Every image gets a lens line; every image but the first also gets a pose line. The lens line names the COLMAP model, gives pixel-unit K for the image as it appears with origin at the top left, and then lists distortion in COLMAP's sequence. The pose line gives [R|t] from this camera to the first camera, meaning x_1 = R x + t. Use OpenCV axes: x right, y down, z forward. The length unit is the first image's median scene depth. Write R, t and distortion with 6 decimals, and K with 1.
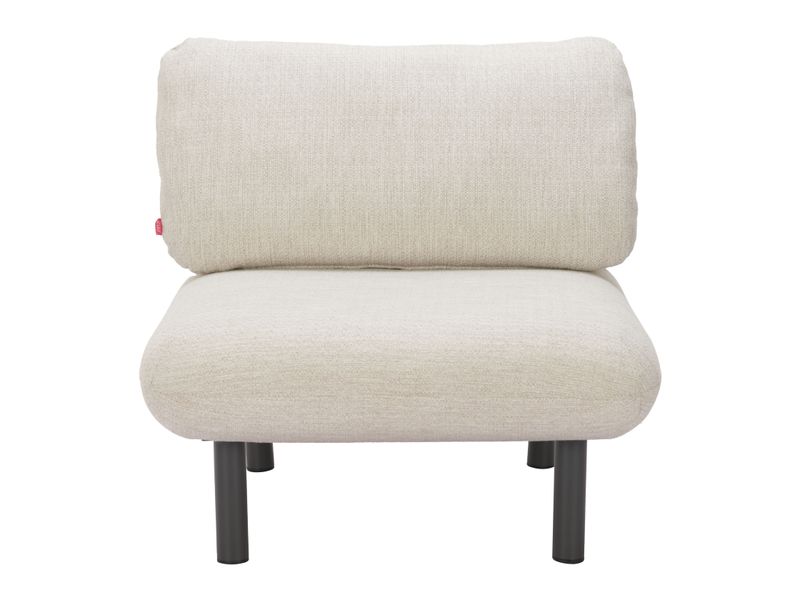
lens RADIAL K [[1630.2, 0, 400.0], [0, 1630.2, 300.0], [0, 0, 1]] dist [0.018634, 0.159330]
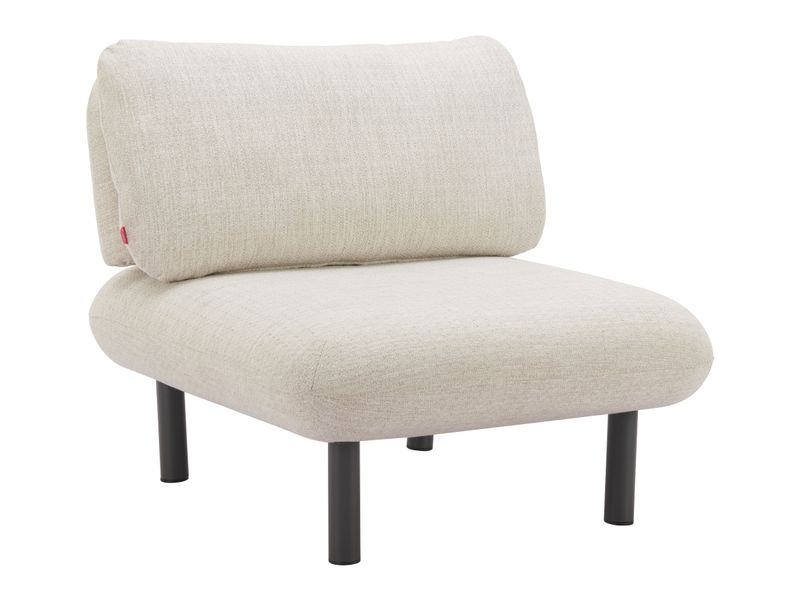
lens RADIAL K [[1618.4, 0, 400.0], [0, 1618.4, 283.4], [0, 0, 1]] dist [-0.002039, 0.032247]
pose [[0.928509, -0.062788, 0.365962, -0.357963], [0.065923, 0.997817, 0.003938, -0.009877], [-0.365410, 0.020469, 0.930621, 0.053200]]
